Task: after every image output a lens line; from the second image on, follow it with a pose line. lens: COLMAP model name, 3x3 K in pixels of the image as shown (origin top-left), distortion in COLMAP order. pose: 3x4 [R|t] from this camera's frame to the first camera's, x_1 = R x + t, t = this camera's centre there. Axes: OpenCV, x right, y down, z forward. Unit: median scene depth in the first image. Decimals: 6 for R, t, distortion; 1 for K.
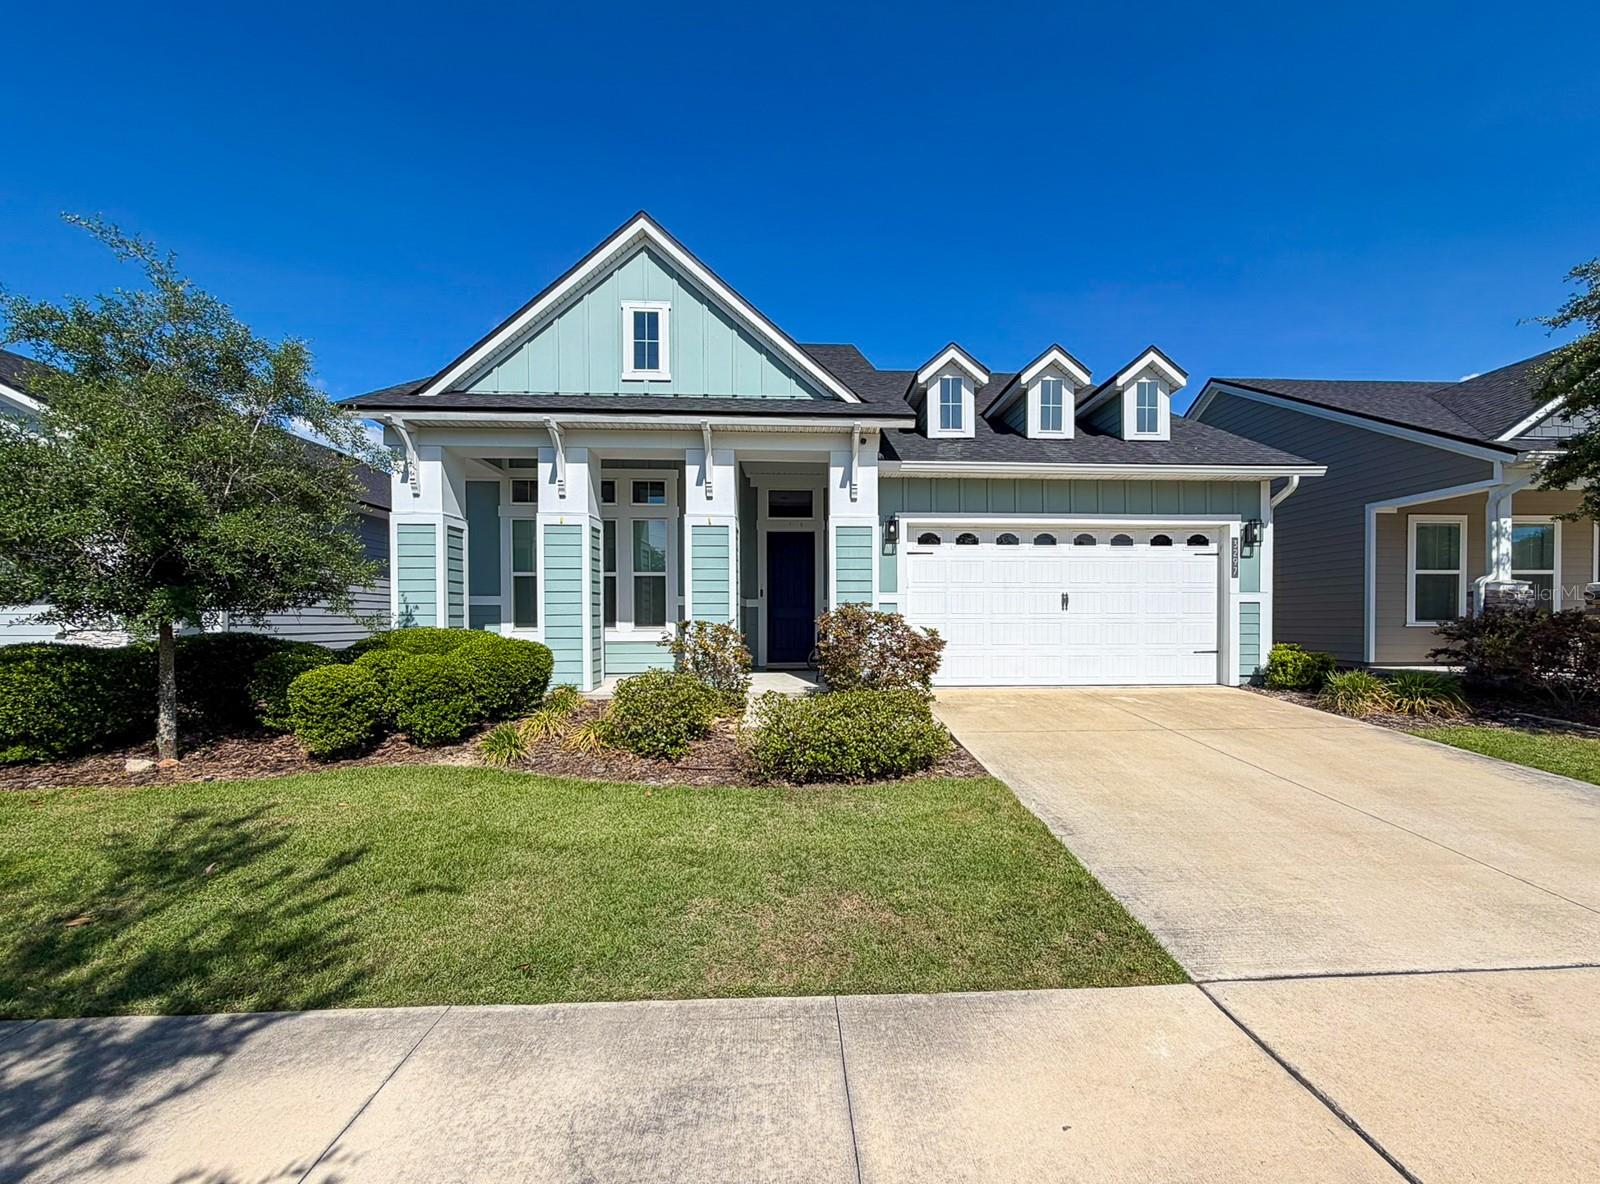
lens RADIAL K [[647.2, 0, 791.2], [0, 647.2, 618.4], [0, 0, 1]] dist [0.000058, 0.000642]
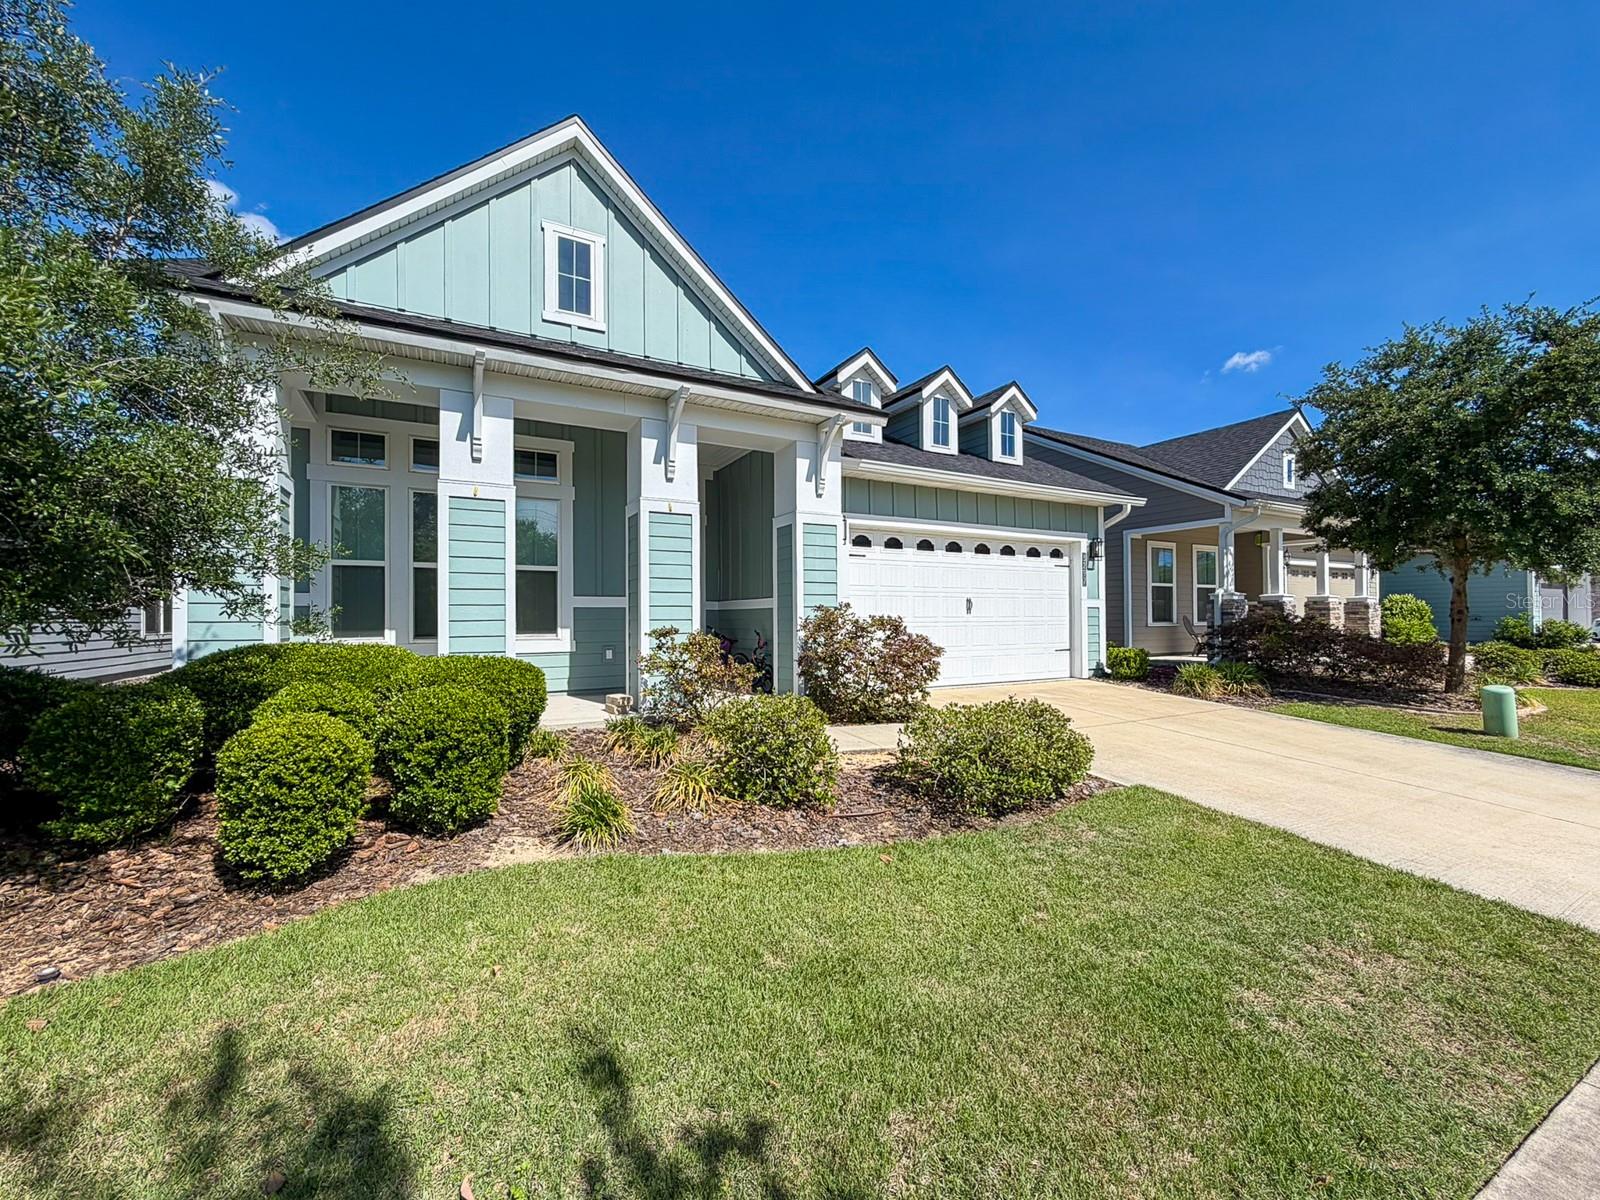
lens RADIAL K [[647.2, 0, 803.3], [0, 647.2, 606.5], [0, 0, 1]] dist [0.000058, 0.000642]
pose [[0.904229, 0.005451, 0.427013, -0.307608], [0.002626, 0.999829, -0.018323, -0.006918], [-0.427039, 0.017689, 0.904060, 0.164725]]
